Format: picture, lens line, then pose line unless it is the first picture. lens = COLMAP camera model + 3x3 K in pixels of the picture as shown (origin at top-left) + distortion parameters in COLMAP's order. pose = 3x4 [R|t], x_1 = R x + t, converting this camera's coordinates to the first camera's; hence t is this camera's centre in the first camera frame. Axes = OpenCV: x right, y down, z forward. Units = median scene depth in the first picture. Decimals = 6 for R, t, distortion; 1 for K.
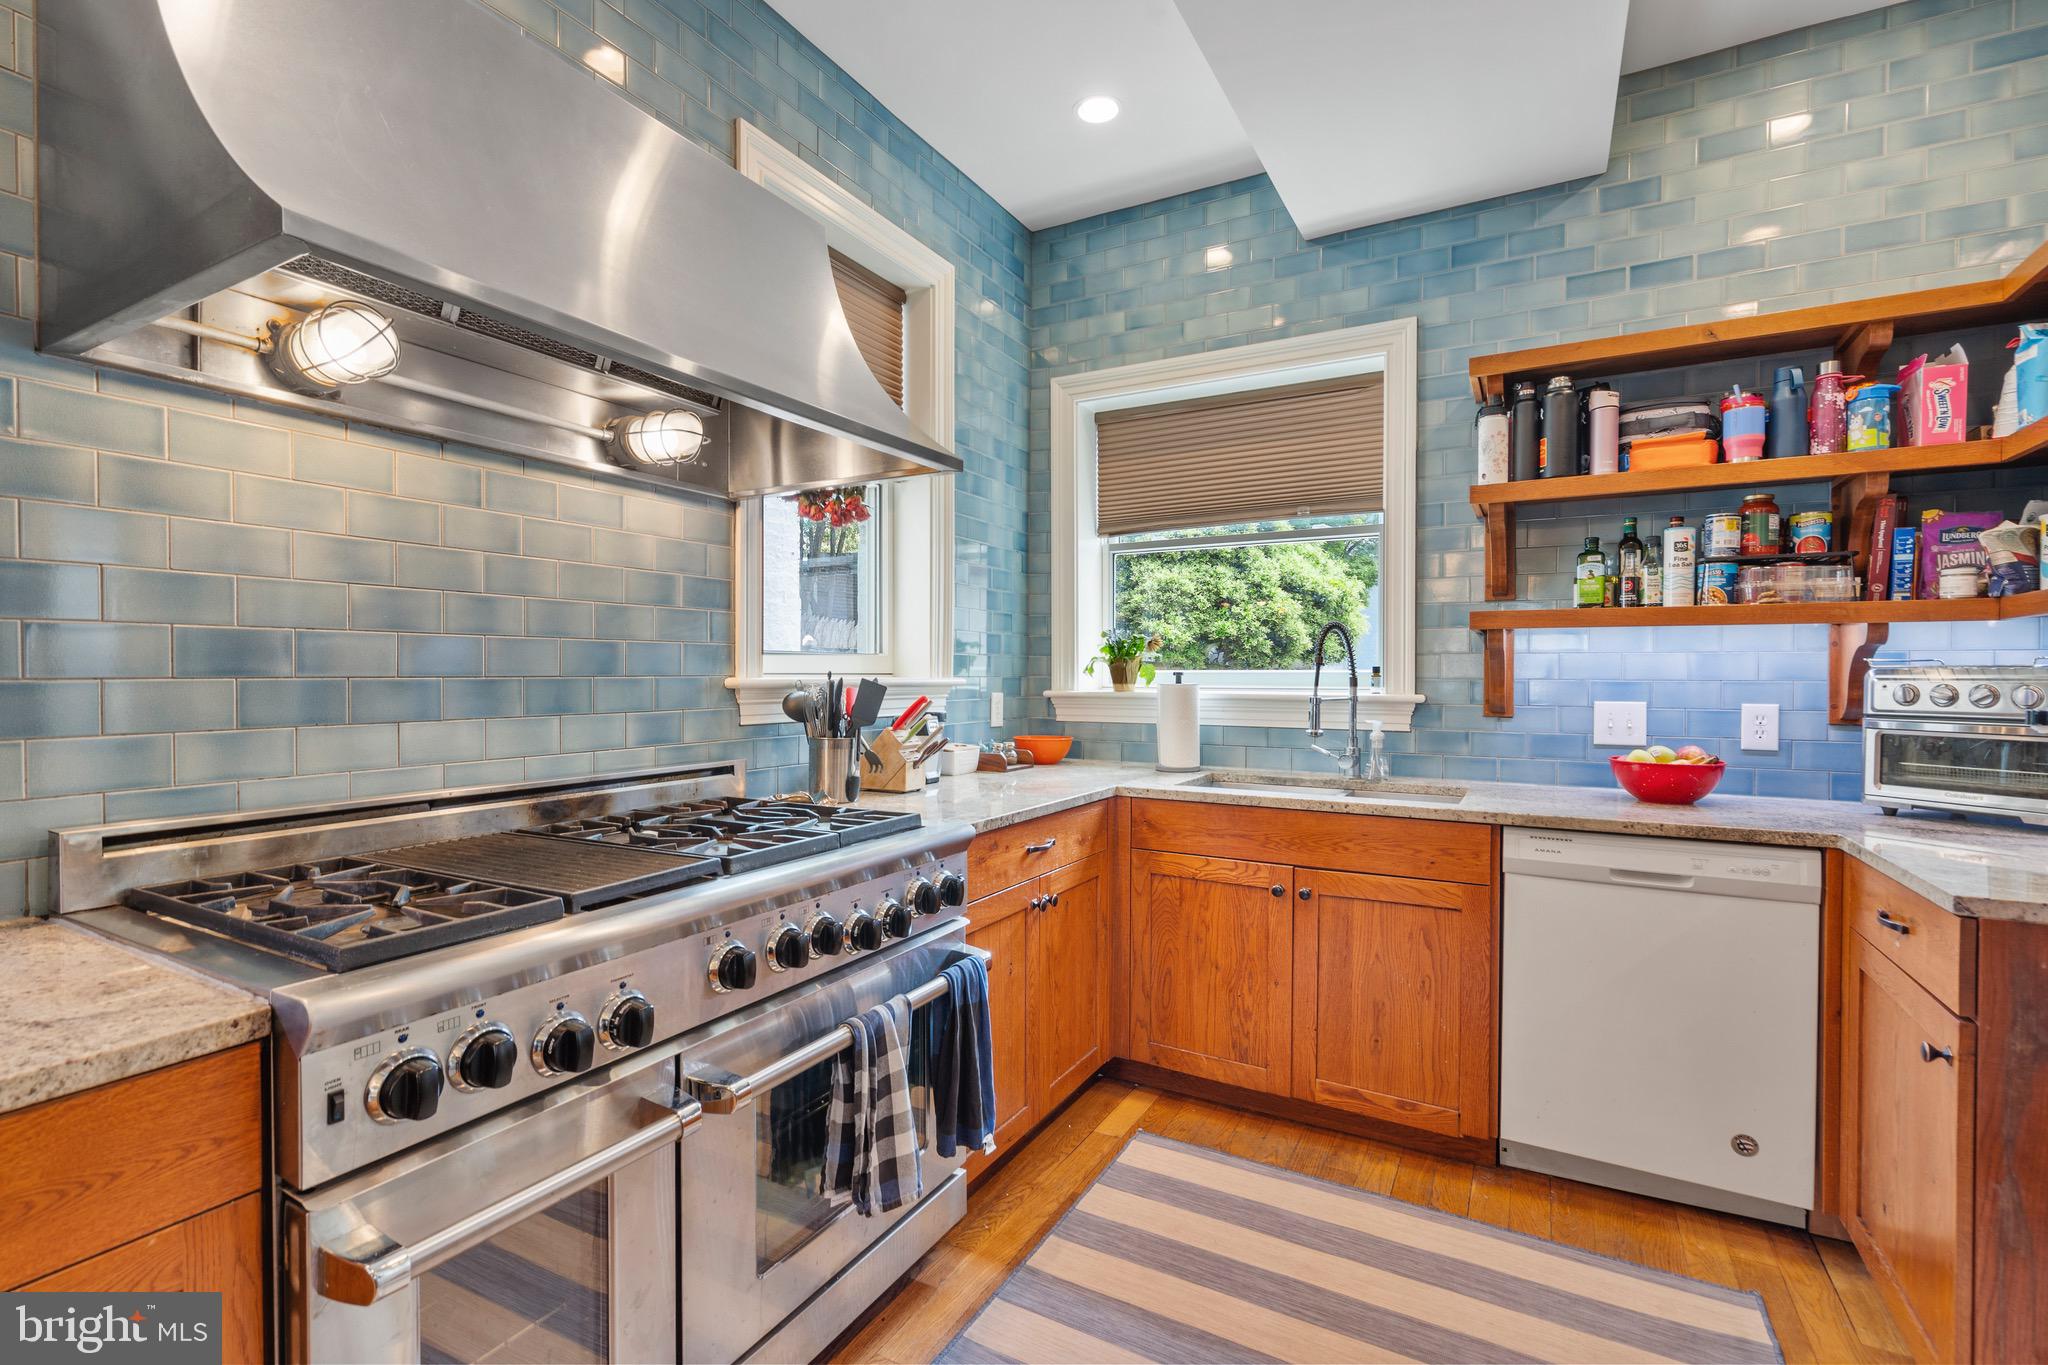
lens RADIAL K [[946.5, 0, 1005.1], [0, 946.5, 682.8], [0, 0, 1]] dist [0.002085, 0.001156]
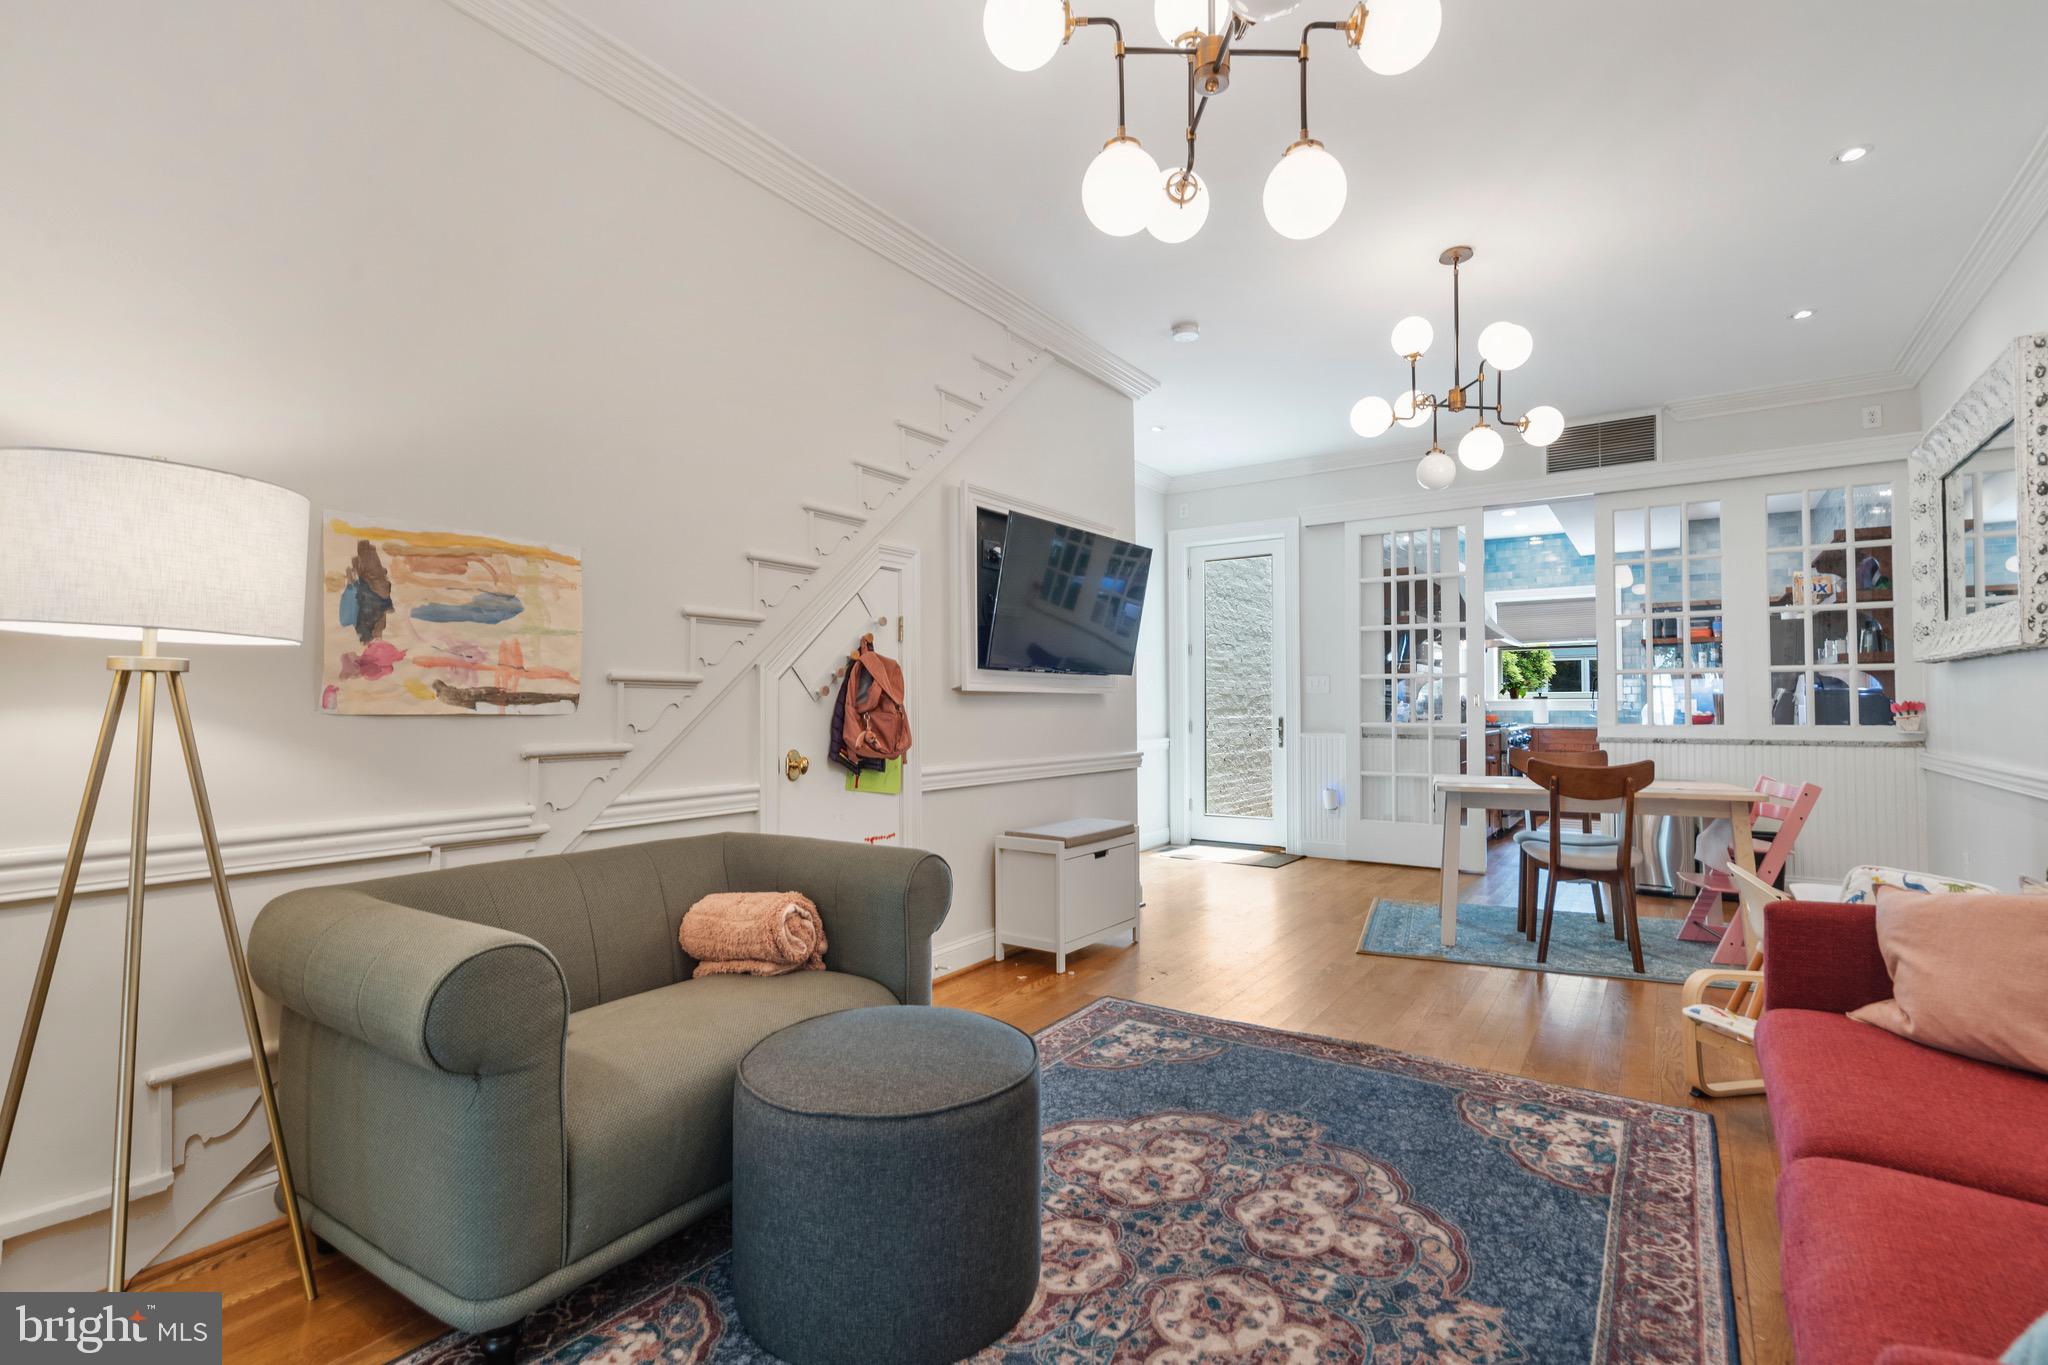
lens RADIAL K [[946.5, 0, 1032.6], [0, 946.5, 662.4], [0, 0, 1]] dist [0.002085, 0.001156]
pose [[0.994403, -0.007219, -0.105402, -1.494742], [0.000949, 0.998233, -0.059413, 0.090060], [0.105645, 0.058980, 0.992653, -2.938866]]
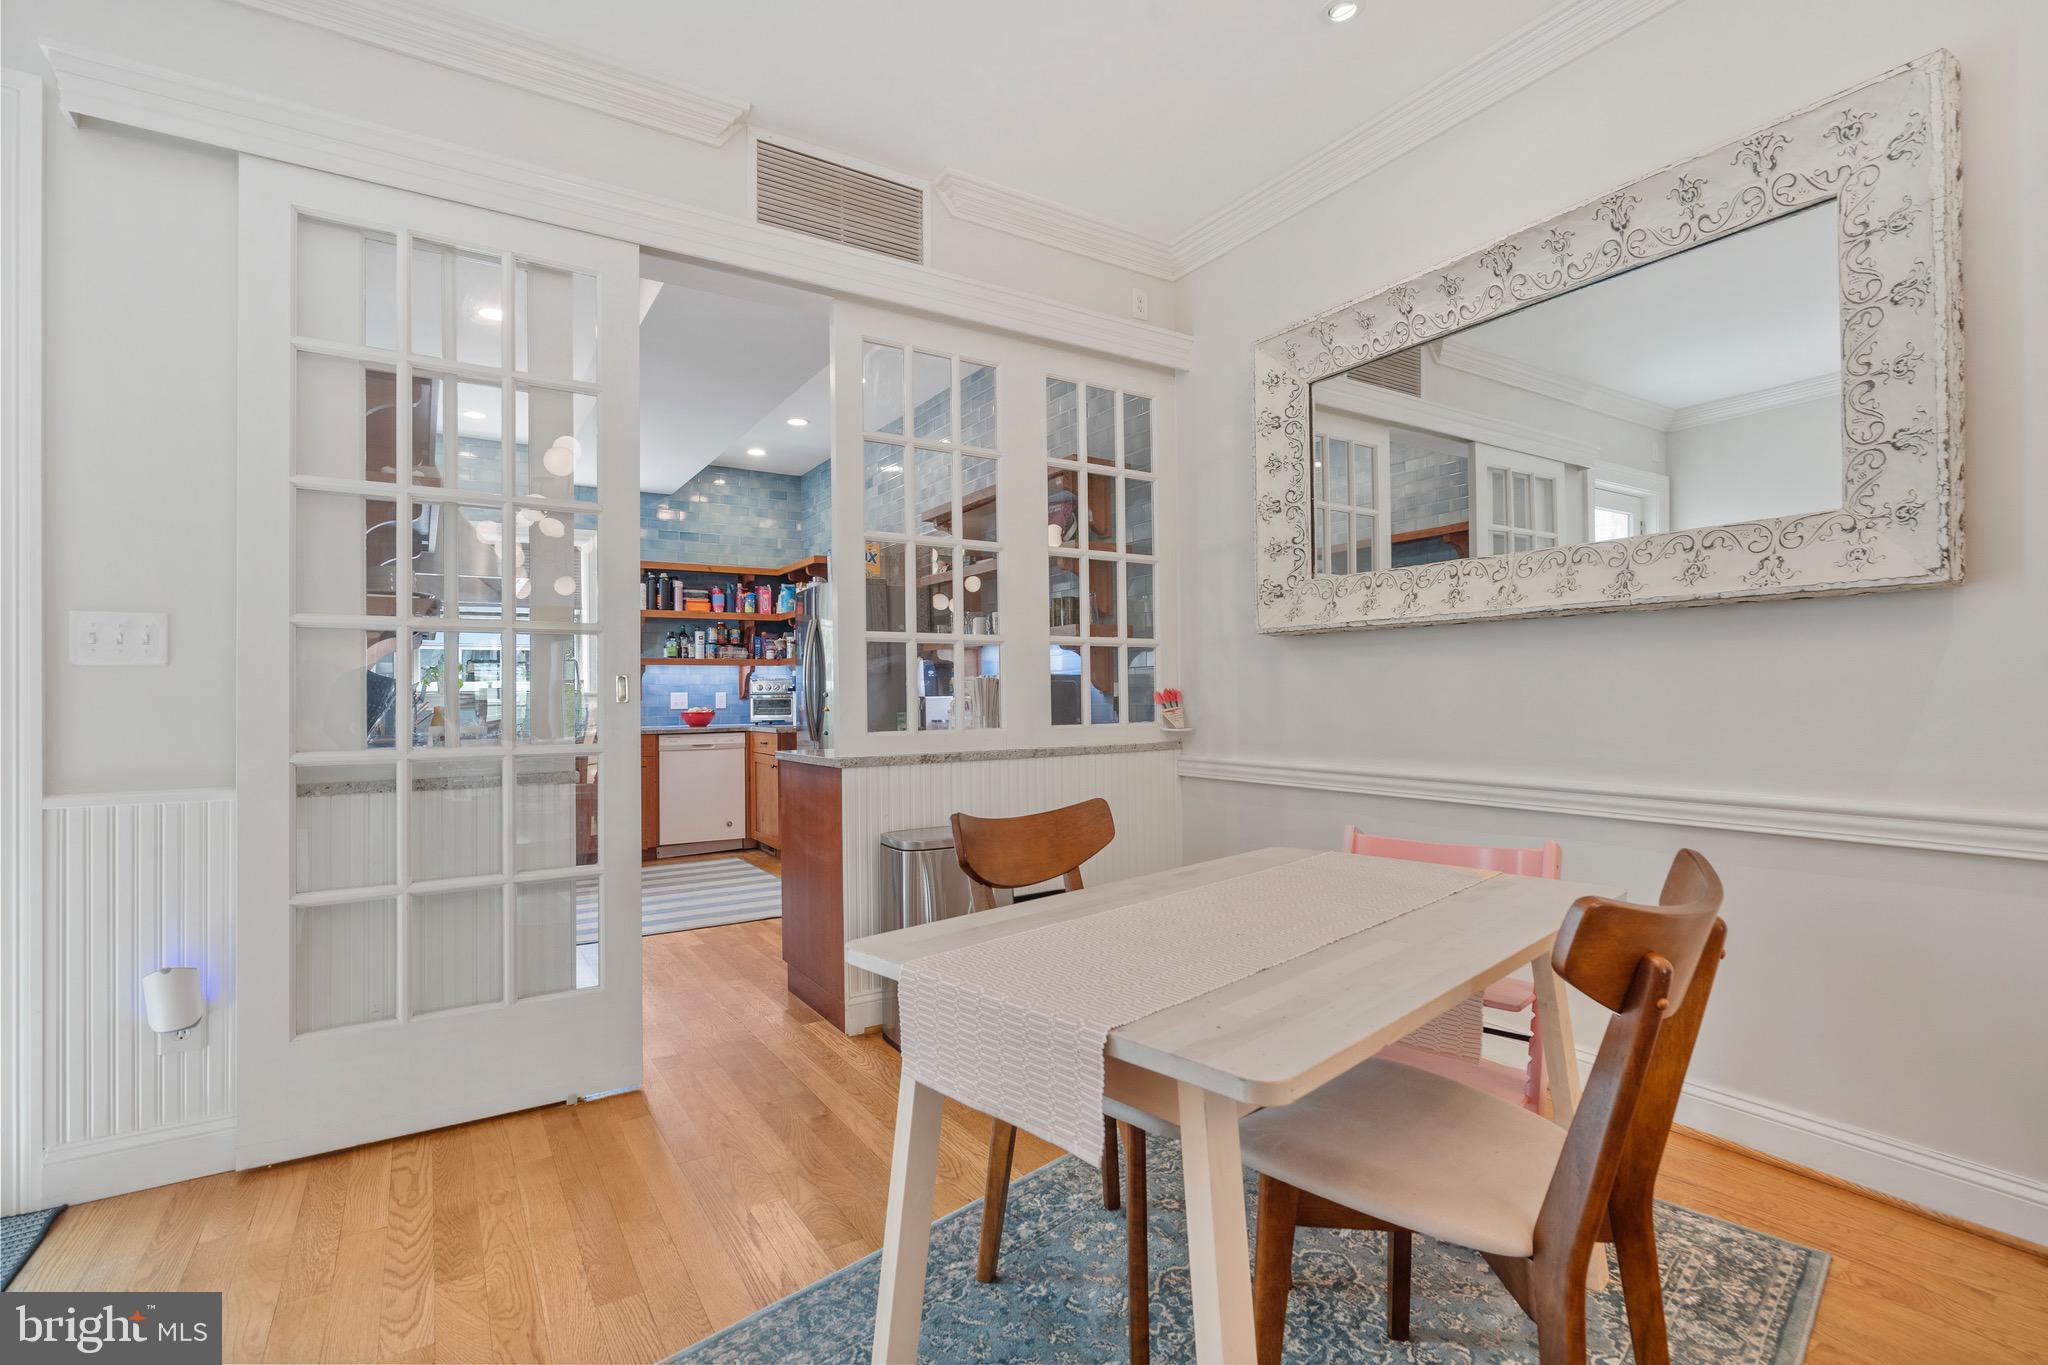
lens RADIAL K [[946.5, 0, 1006.5], [0, 946.5, 691.8], [0, 0, 1]] dist [0.002085, 0.001156]
pose [[0.487972, -0.003524, 0.872852, -1.315784], [0.023272, 0.999689, -0.008975, 0.065765], [-0.872549, 0.024693, 0.487902, -1.184114]]
